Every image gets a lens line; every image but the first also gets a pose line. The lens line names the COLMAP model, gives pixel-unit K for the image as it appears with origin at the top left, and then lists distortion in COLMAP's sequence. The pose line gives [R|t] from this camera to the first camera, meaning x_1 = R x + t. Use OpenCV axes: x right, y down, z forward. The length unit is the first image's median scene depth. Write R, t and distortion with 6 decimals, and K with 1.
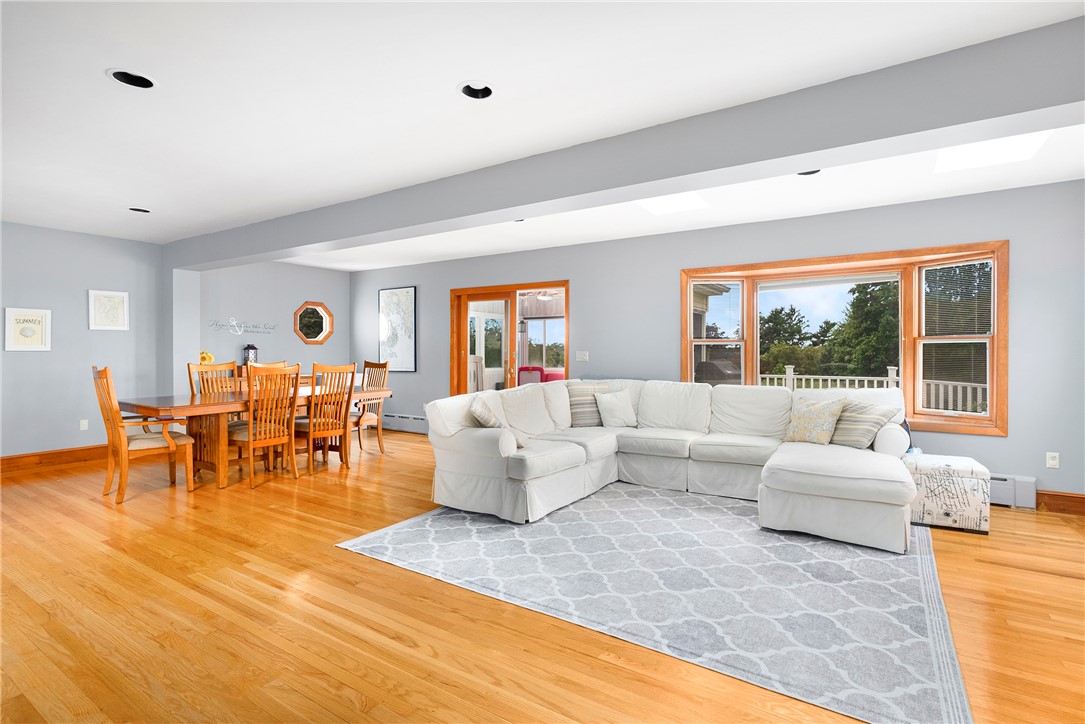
lens RADIAL K [[525.5, 0, 542.5], [0, 525.5, 362.0], [0, 0, 1]] dist [0.000879, 0.000767]
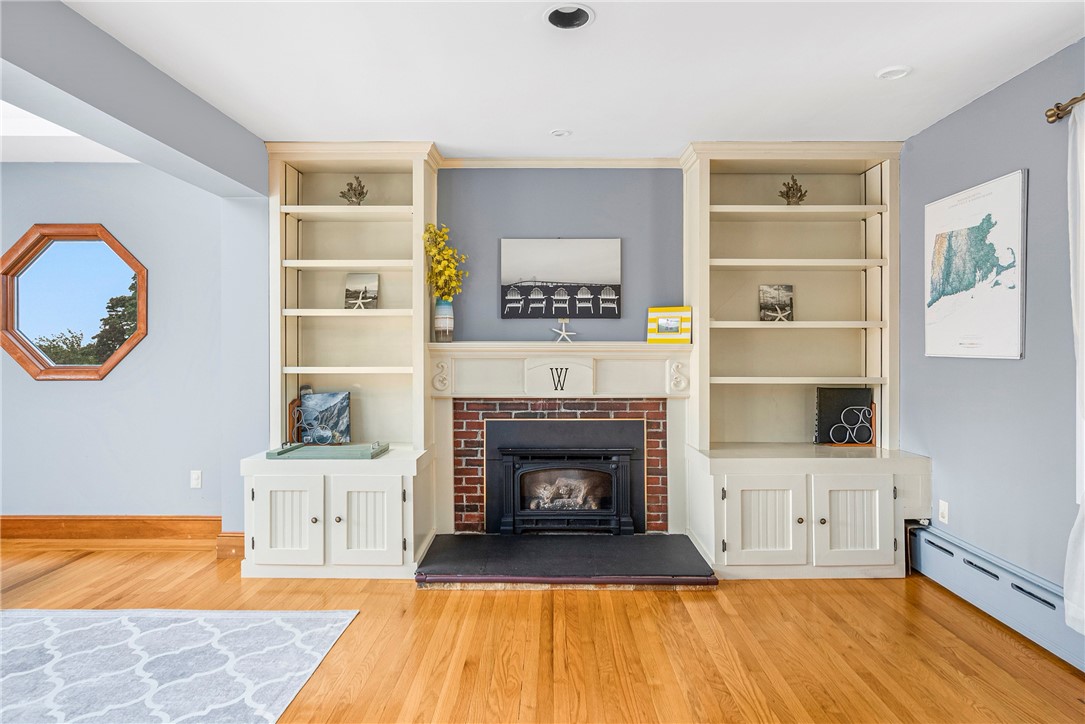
lens RADIAL K [[613.6, 0, 547.2], [0, 613.6, 350.0], [0, 0, 1]] dist [0.001969, 0.002591]
pose [[-0.540884, -0.005309, 0.841080, -0.403033], [0.018354, 0.999667, 0.018113, -0.025246], [-0.840897, 0.025235, -0.540607, 0.575893]]
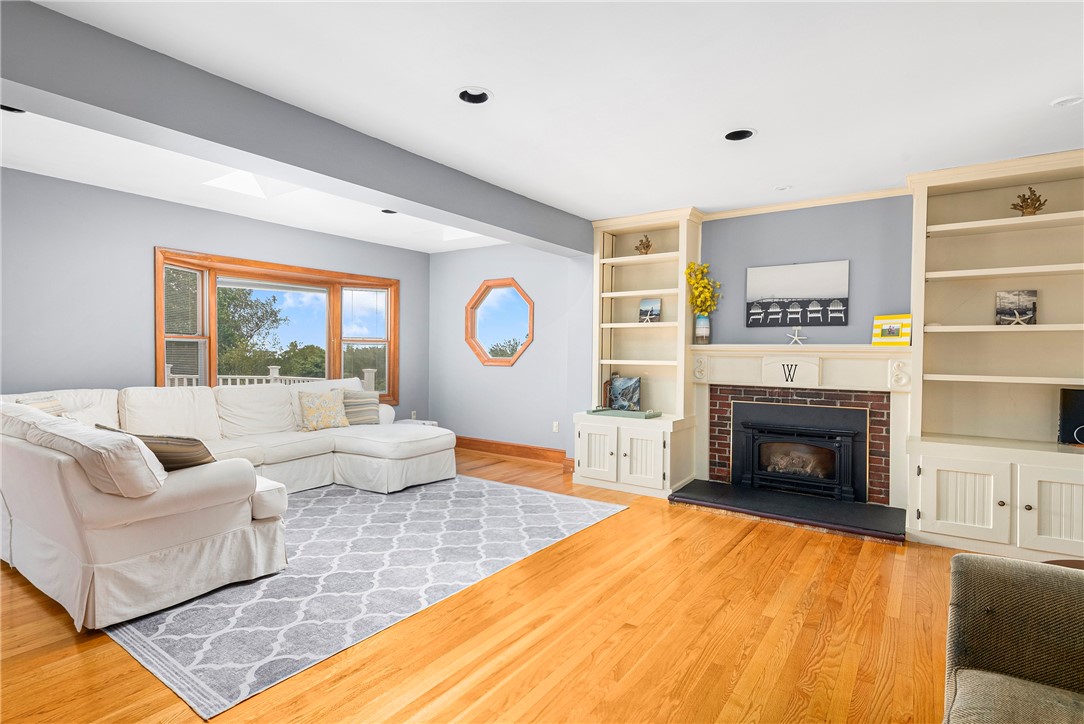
lens RADIAL K [[547.4, 0, 542.0], [0, 547.4, 362.0], [0, 0, 1]] dist [0.003507, 0.001306]
pose [[0.031945, -0.018022, 0.999327, -0.732601], [0.012273, 0.999769, 0.017638, -0.010334], [-0.999414, 0.011701, 0.032159, 0.510201]]
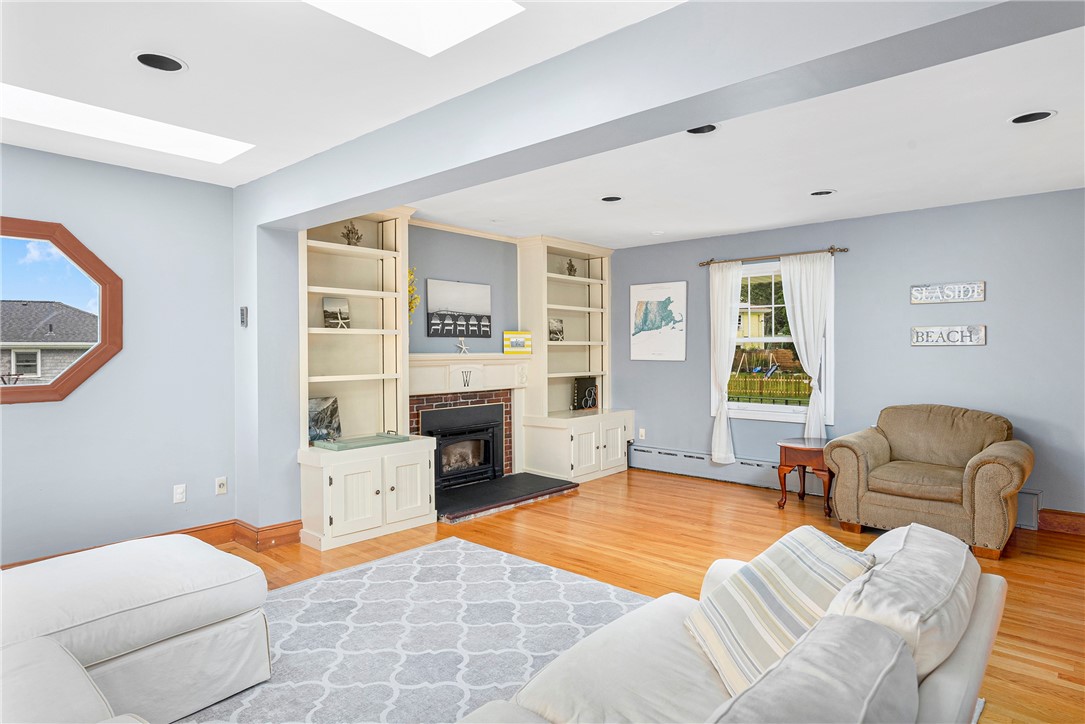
lens RADIAL K [[613.6, 0, 547.2], [0, 613.6, 350.0], [0, 0, 1]] dist [0.001969, 0.002591]
pose [[-0.989137, 0.001510, 0.146988, -0.000034], [0.005013, 0.999712, 0.023460, -0.060163], [-0.146910, 0.023942, -0.988860, 1.401671]]
